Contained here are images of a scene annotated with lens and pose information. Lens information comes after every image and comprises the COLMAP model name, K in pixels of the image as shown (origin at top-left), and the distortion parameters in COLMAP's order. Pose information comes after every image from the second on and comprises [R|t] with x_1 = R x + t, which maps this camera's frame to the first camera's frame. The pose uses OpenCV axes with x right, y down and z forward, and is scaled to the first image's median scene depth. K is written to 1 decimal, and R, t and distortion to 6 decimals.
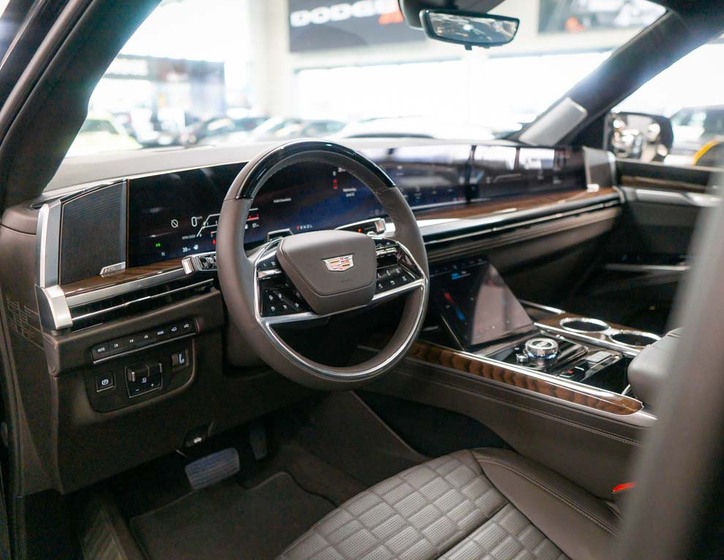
lens RADIAL K [[632.3, 0, 385.4], [0, 632.3, 279.2], [0, 0, 1]] dist [0.038552, -0.001503]
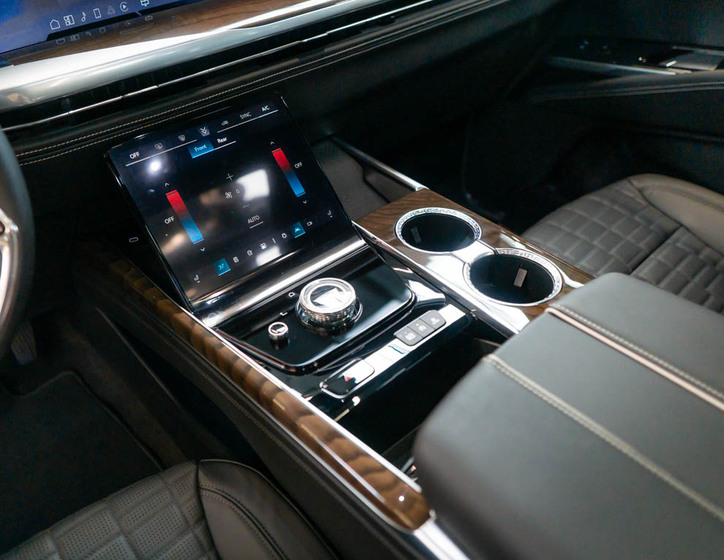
lens RADIAL K [[592.8, 0, 333.2], [0, 592.8, 282.0], [0, 0, 1]] dist [0.005836, -0.001547]
pose [[0.994528, 0.018391, -0.102837, 0.360374], [0.027196, 0.904860, 0.424839, -0.152103], [0.100866, -0.425311, 0.899409, 0.633718]]
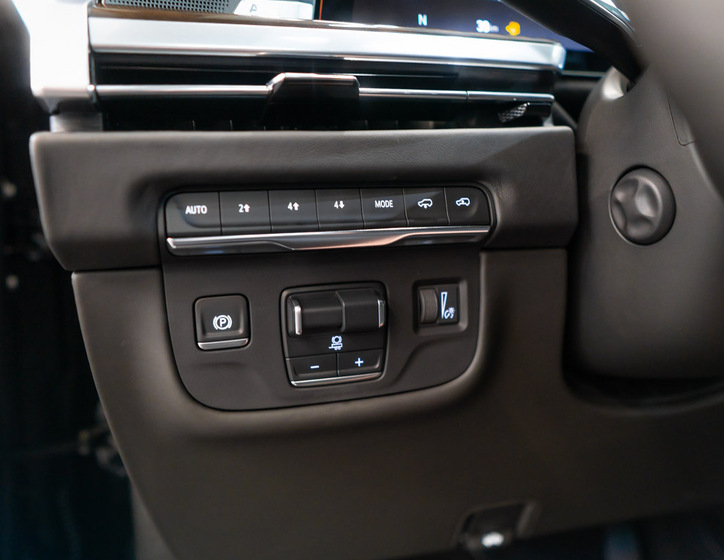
lens RADIAL K [[592.8, 0, 333.2], [0, 592.8, 282.0], [0, 0, 1]] dist [0.005836, -0.001547]
pose [[0.807997, 0.032743, -0.588275, -0.171617], [-0.098155, 0.991982, -0.079604, 0.138804], [0.580952, 0.122062, 0.804733, 0.668366]]
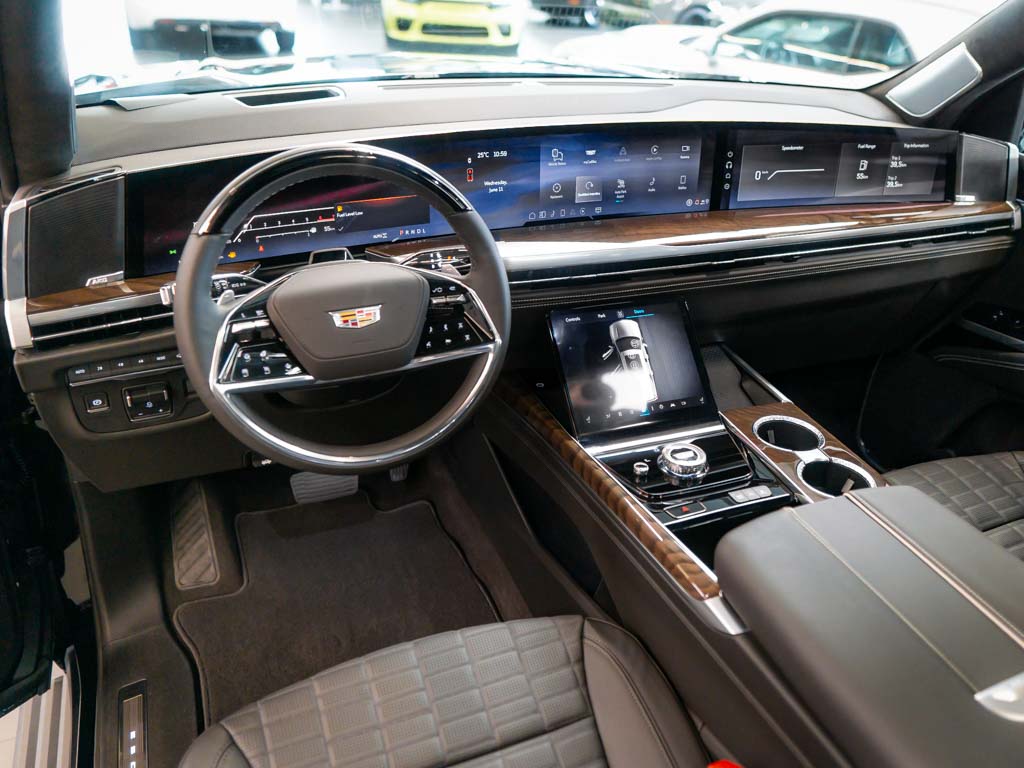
lens RADIAL K [[834.1, 0, 559.6], [0, 834.1, 385.7], [0, 0, 1]] dist [-0.006516, -0.002413]
pose [[0.926877, 0.223024, -0.301927, 0.450872], [-0.145085, 0.954698, 0.259813, -0.228506], [0.346193, -0.197010, 0.917244, 0.130494]]
